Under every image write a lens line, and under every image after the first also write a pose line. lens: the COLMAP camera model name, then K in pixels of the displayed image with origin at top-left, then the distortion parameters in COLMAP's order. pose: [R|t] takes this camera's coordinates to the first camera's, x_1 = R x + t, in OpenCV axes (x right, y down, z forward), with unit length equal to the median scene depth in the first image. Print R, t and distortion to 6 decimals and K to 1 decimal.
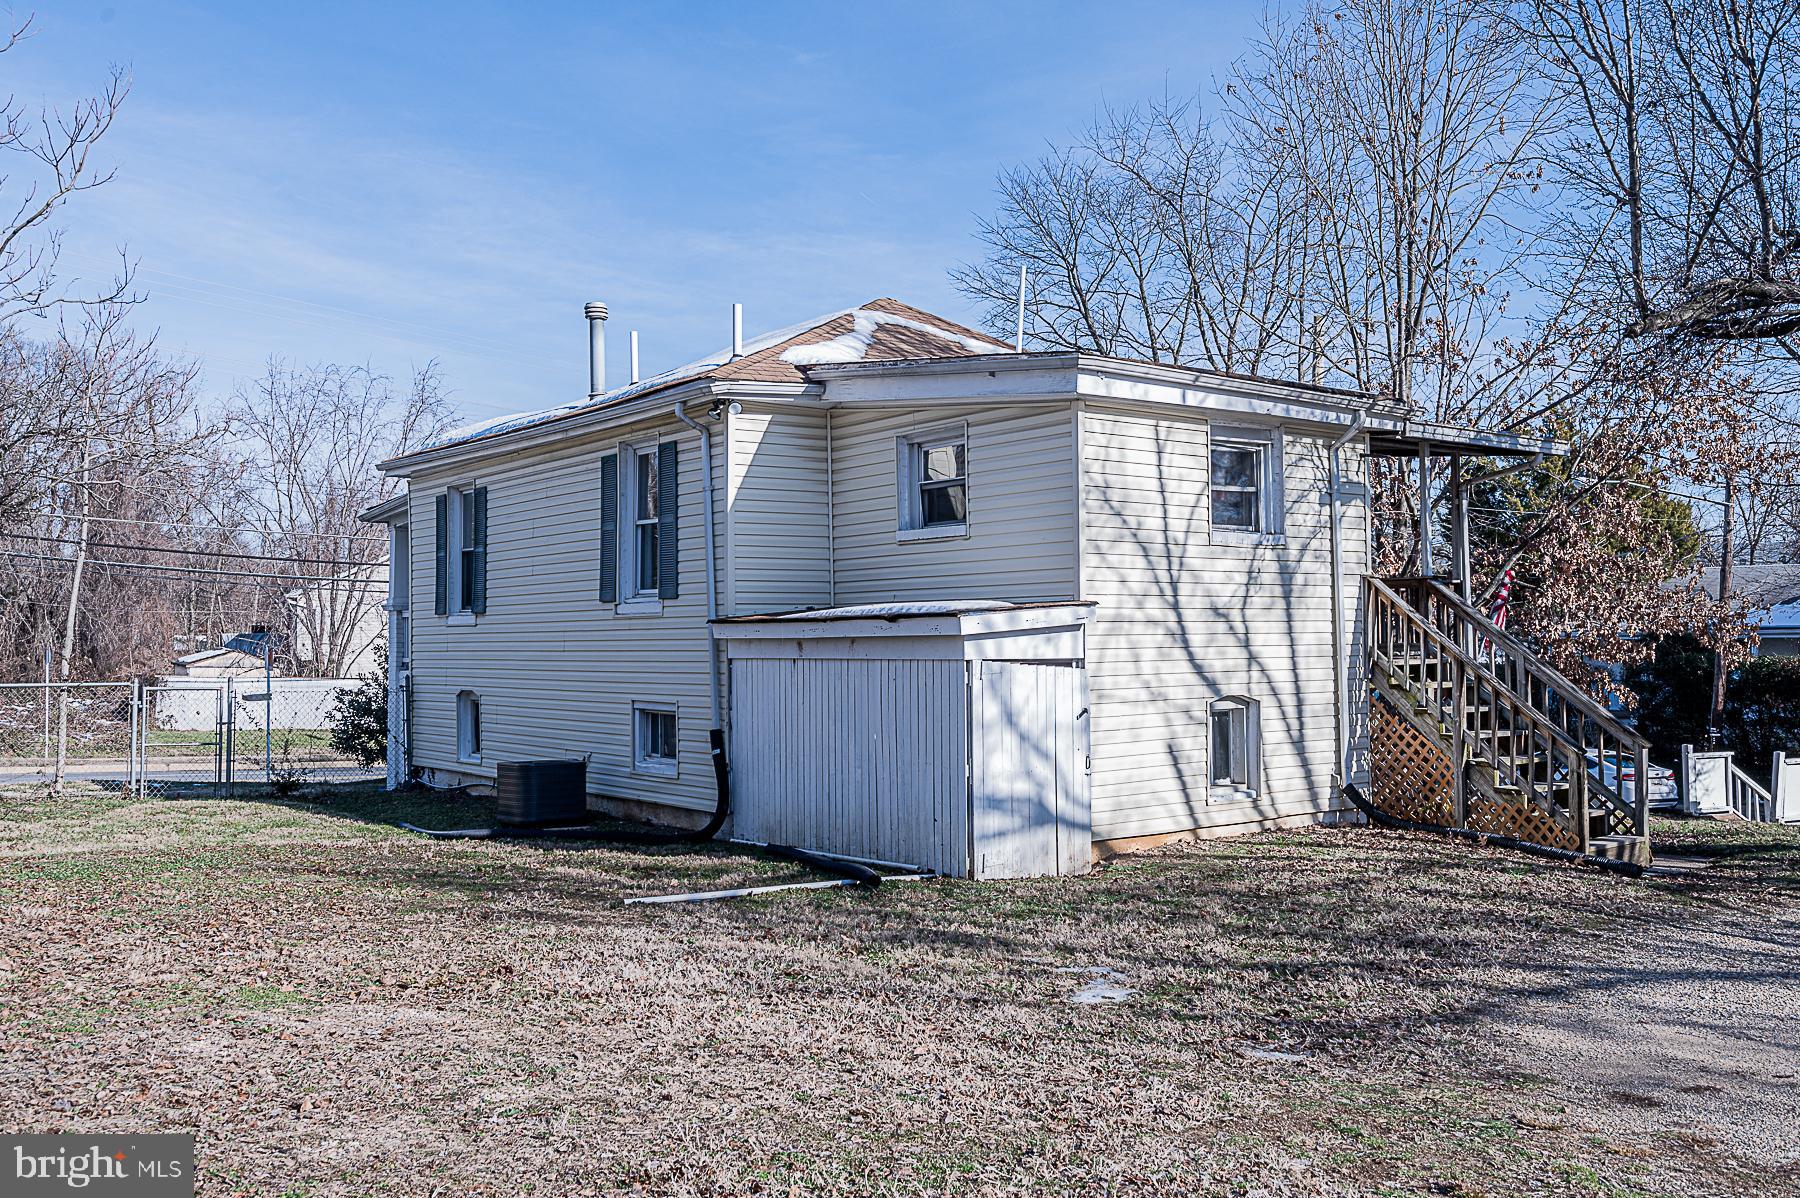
lens RADIAL K [[1549.6, 0, 898.7], [0, 1549.6, 595.2], [0, 0, 1]] dist [0.000921, -0.006414]
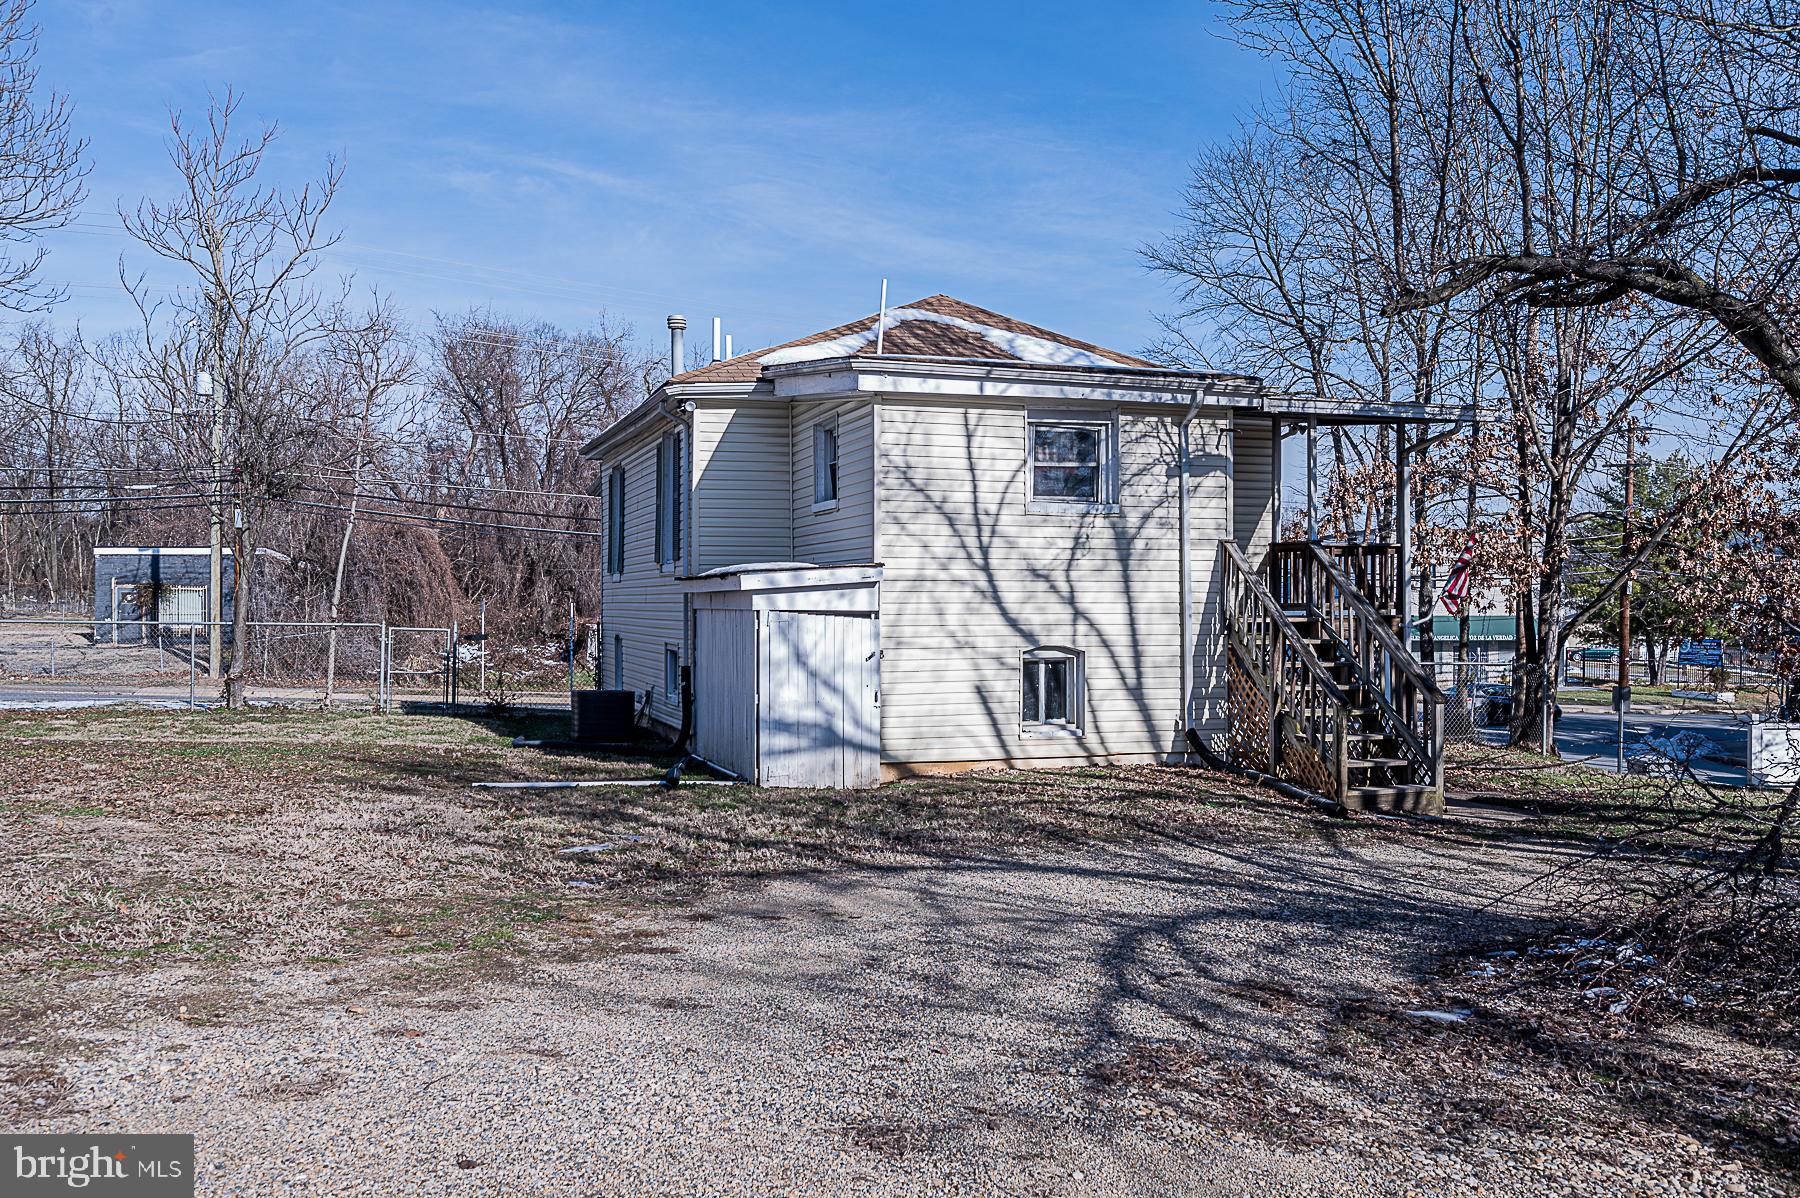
lens RADIAL K [[1549.6, 0, 904.3], [0, 1549.6, 600.3], [0, 0, 1]] dist [0.000921, -0.006414]
pose [[0.945364, 0.010456, -0.325848, 0.486398], [-0.001117, 0.999584, 0.028835, -0.001936], [0.326013, -0.026896, 0.944982, -0.119148]]
